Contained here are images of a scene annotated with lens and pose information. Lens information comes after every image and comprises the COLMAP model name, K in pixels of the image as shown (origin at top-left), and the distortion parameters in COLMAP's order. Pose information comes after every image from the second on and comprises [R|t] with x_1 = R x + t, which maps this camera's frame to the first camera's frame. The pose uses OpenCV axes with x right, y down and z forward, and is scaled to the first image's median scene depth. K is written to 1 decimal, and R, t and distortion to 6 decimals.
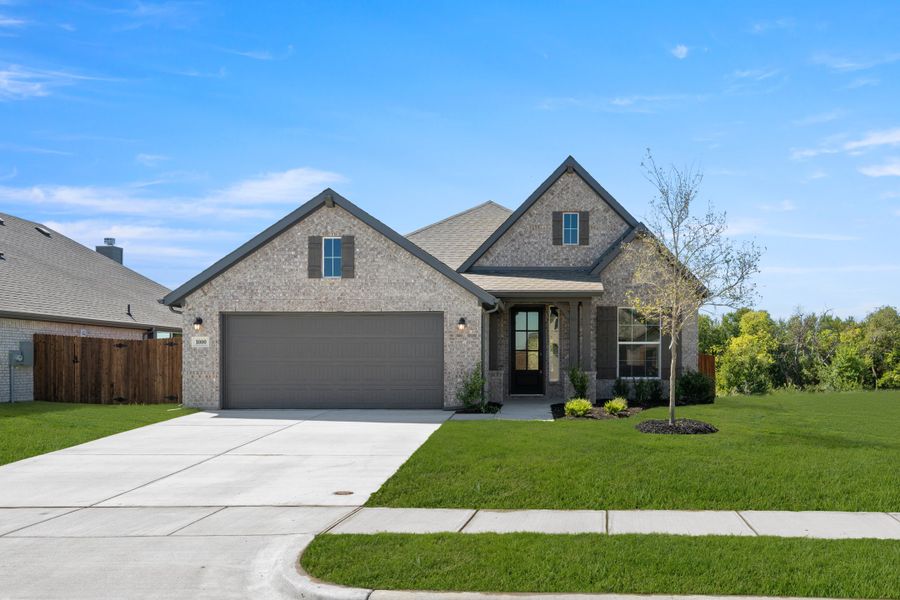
lens RADIAL K [[360.2, 0, 450.0], [0, 360.2, 296.7], [0, 0, 1]] dist [-0.001938, -0.000132]
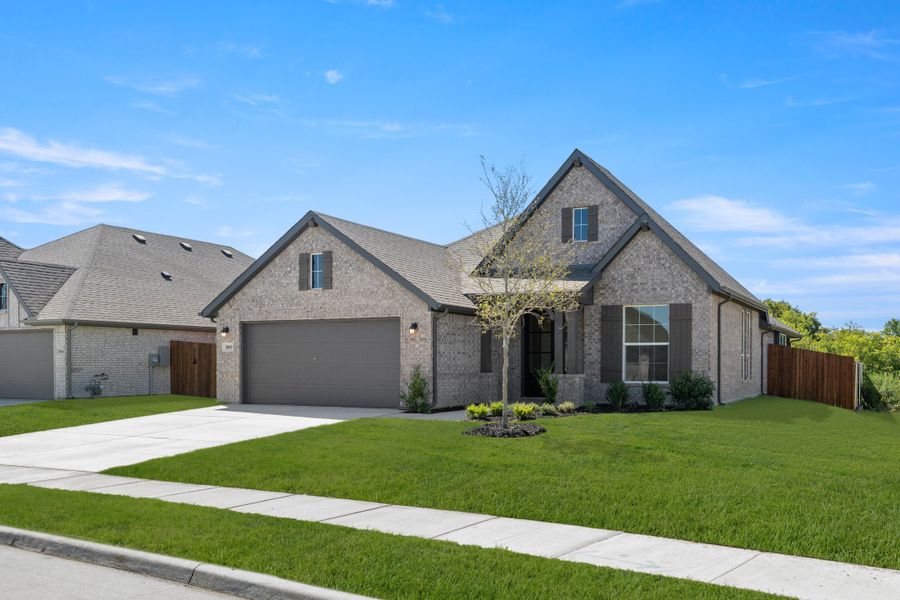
lens RADIAL K [[353.2, 0, 450.0], [0, 353.2, 300.0], [0, 0, 1]] dist [0.000351, -0.000002]
pose [[0.975208, -0.037293, -0.218125, 0.296630], [0.037818, 0.999283, -0.001767, -0.001461], [0.218035, -0.006526, 0.975919, 0.011871]]
